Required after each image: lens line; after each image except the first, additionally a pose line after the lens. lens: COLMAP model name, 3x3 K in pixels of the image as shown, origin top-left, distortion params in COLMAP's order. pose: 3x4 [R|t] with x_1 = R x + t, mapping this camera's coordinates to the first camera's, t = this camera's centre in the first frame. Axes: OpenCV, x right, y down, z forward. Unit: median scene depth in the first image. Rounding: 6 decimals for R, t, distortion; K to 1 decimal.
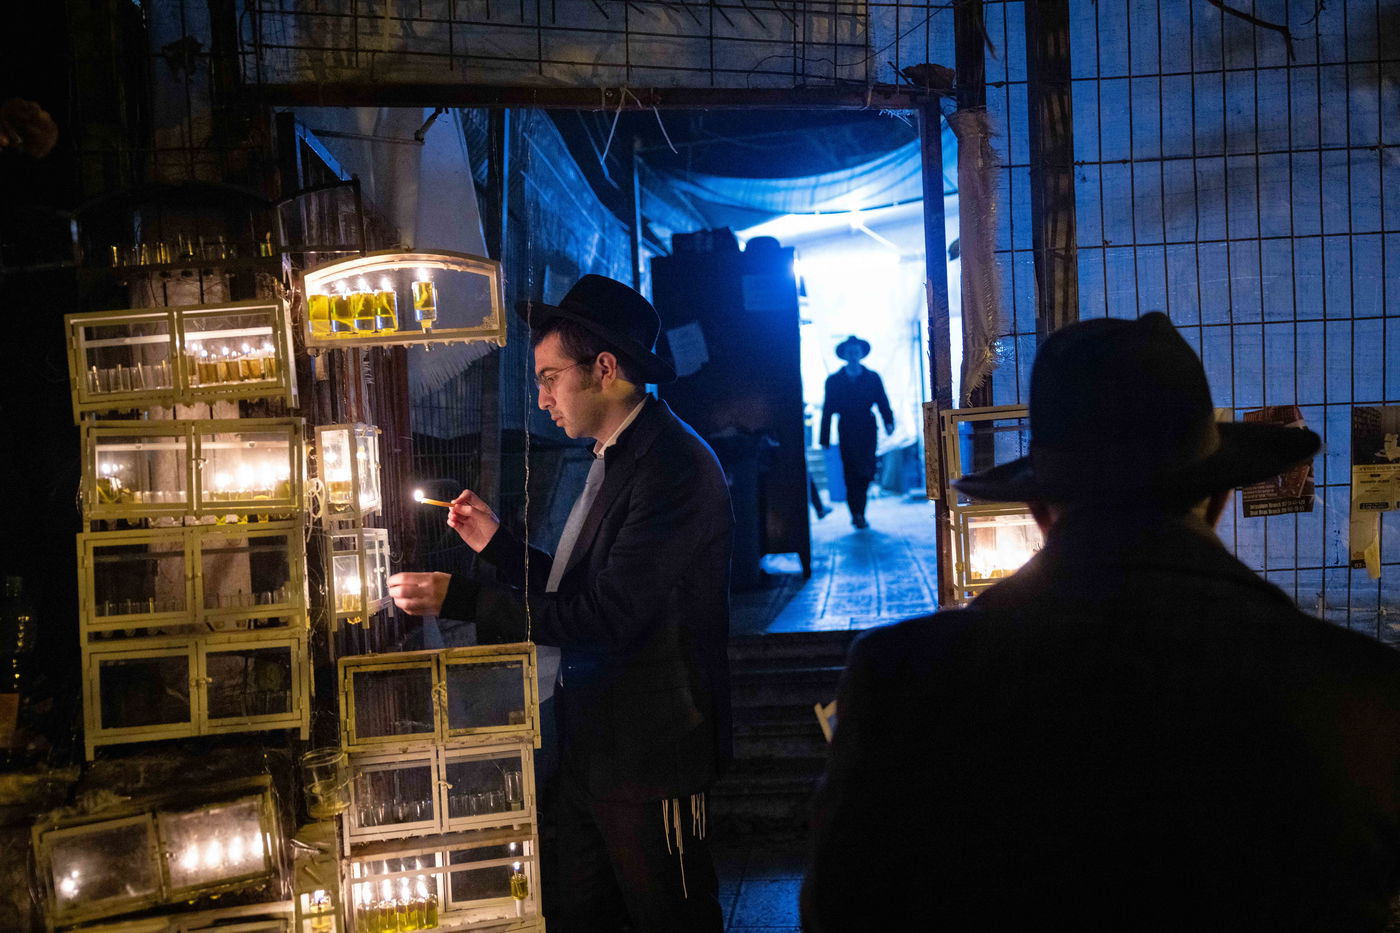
lens RADIAL K [[1285.9, 0, 701.0], [0, 1285.9, 463.4], [0, 0, 1]] dist [-0.006727, 0.000000]
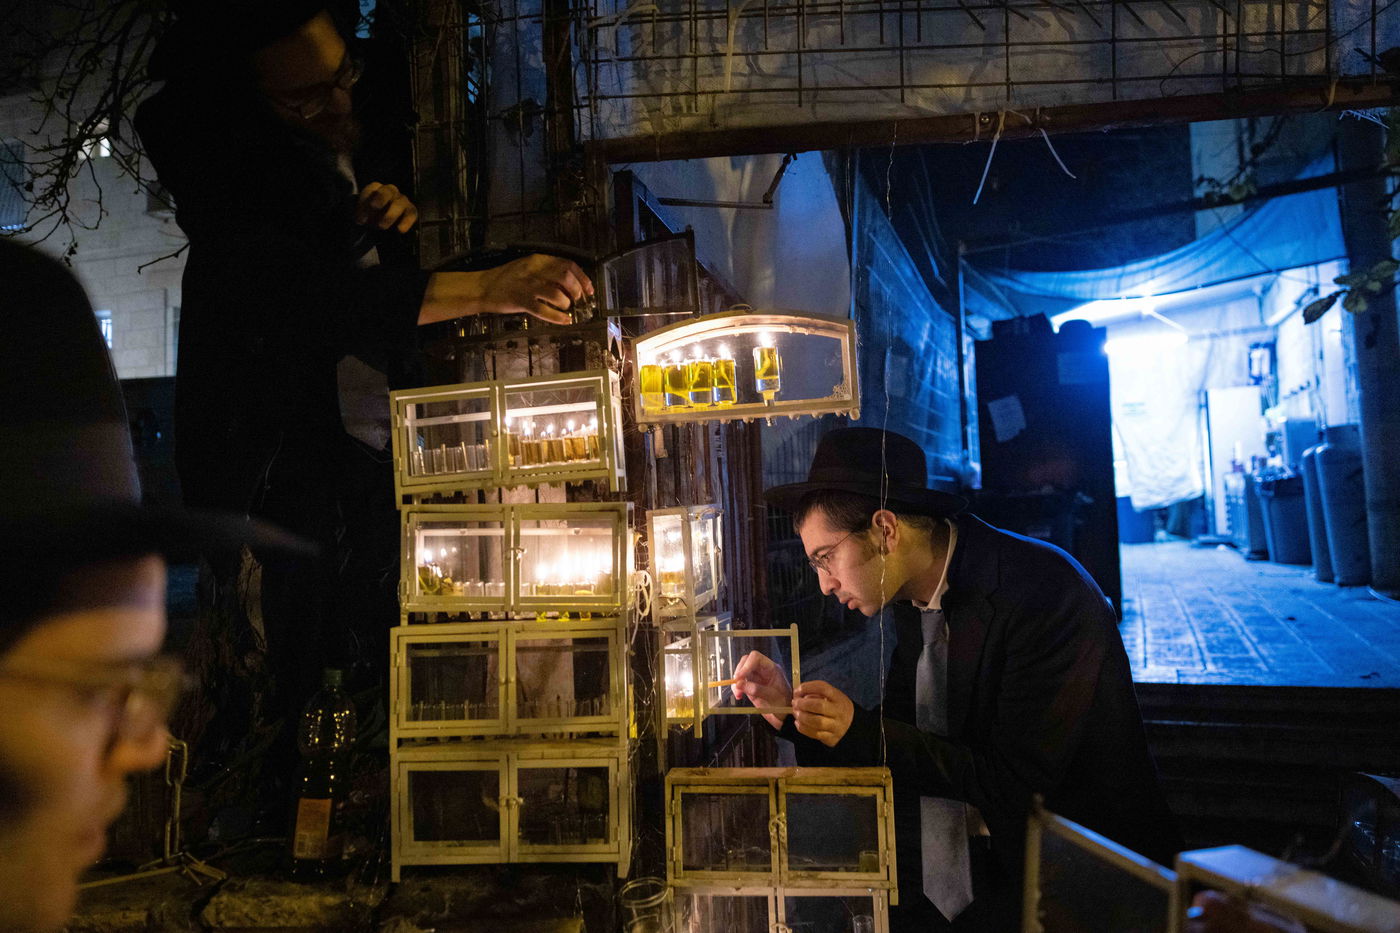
lens RADIAL K [[965.9, 0, 696.6], [0, 965.9, 467.1], [0, 0, 1]] dist [0.003147, -0.003259]
pose [[0.953123, 0.003259, -0.302564, -0.061062], [-0.015082, 0.999211, -0.036748, -0.034420], [0.302206, 0.039588, 0.952420, 0.359279]]
